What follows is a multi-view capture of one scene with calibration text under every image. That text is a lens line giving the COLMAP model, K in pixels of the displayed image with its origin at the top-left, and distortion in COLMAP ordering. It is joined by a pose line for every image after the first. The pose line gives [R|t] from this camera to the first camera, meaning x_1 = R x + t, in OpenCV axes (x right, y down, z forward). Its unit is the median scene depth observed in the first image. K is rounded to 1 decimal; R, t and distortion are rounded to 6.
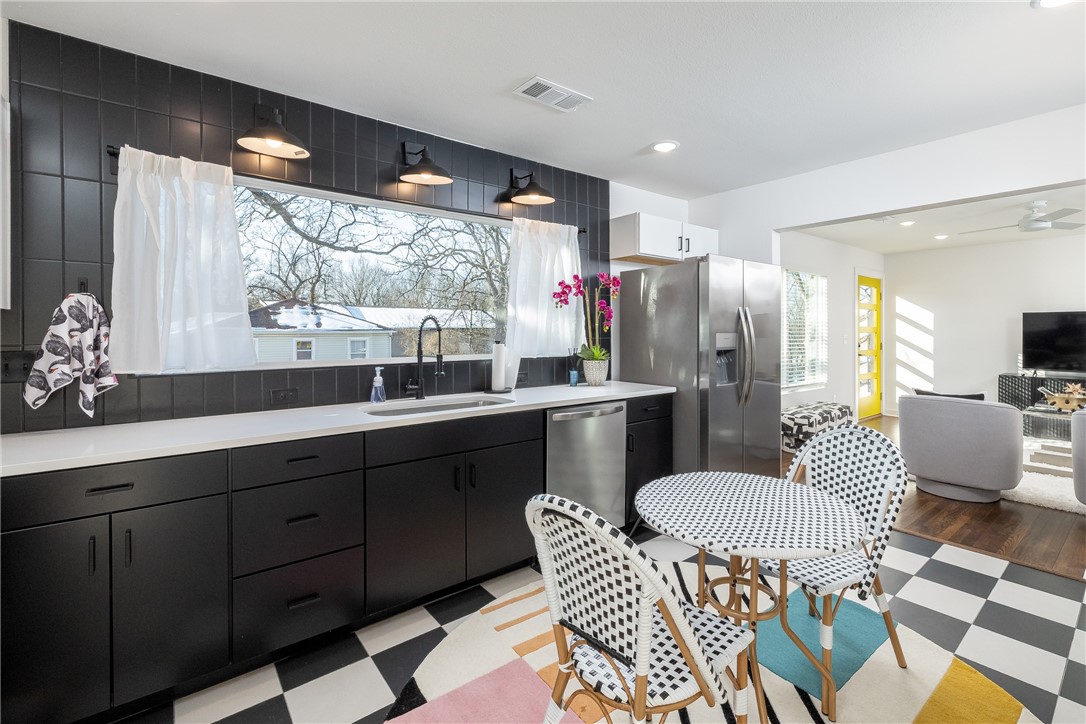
lens RADIAL K [[494.8, 0, 571.7], [0, 494.8, 334.0], [0, 0, 1]] dist [-0.000107, -0.000153]
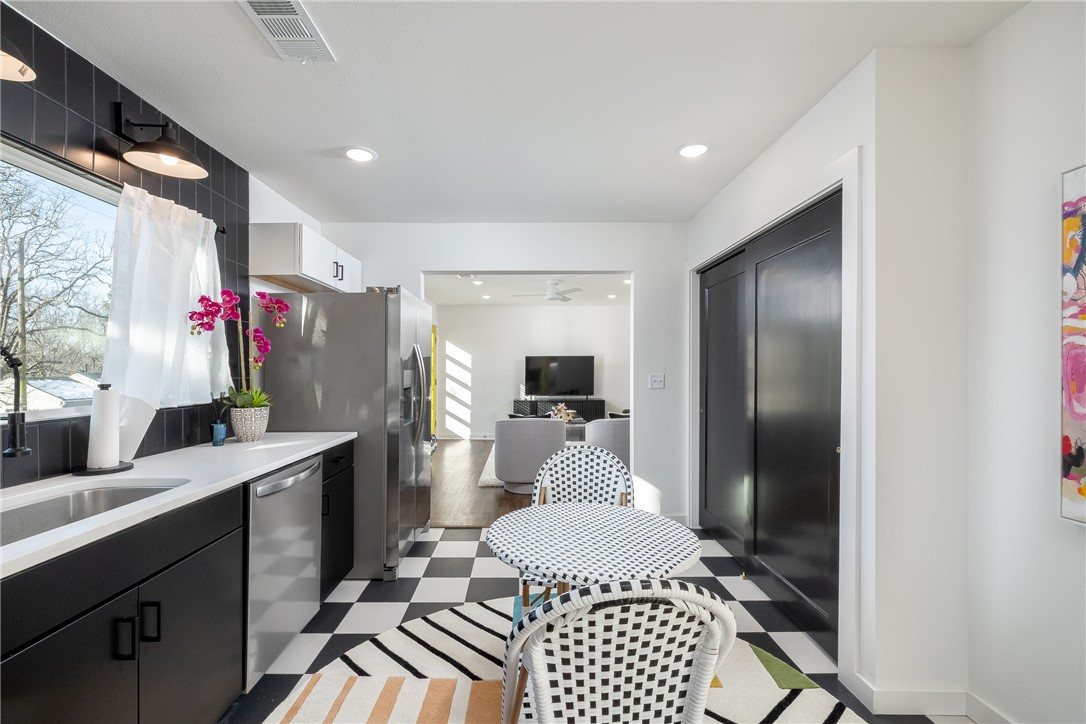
lens RADIAL K [[468.4, 0, 534.1], [0, 468.4, 370.9], [0, 0, 1]] dist [0.000721, 0.000133]
pose [[0.634269, -0.004242, 0.773101, -0.256706], [0.007619, 0.999971, -0.000764, 0.001992], [-0.773075, 0.006374, 0.634283, 0.244708]]
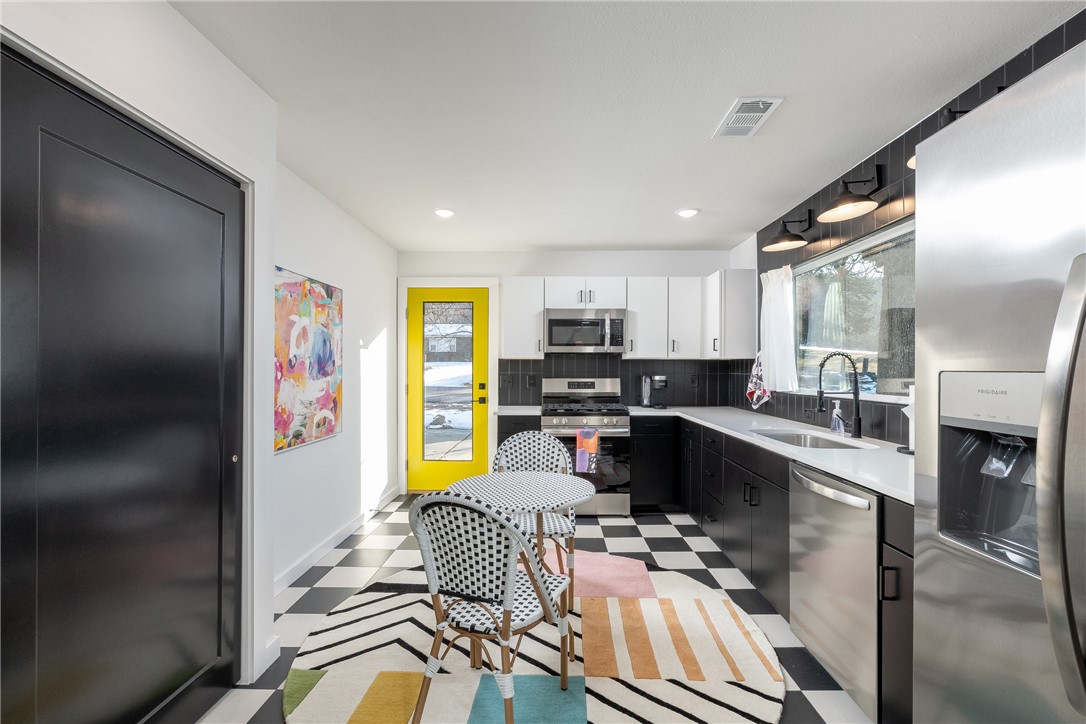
lens RADIAL K [[492.3, 0, 543.0], [0, 492.3, 362.0], [0, 0, 1]] dist [-0.000197, -0.000014]
pose [[-0.664643, -0.008522, -0.747113, 0.748661], [-0.005155, 0.999963, -0.006820, -0.008155], [0.747143, -0.000682, -0.664662, 1.073997]]
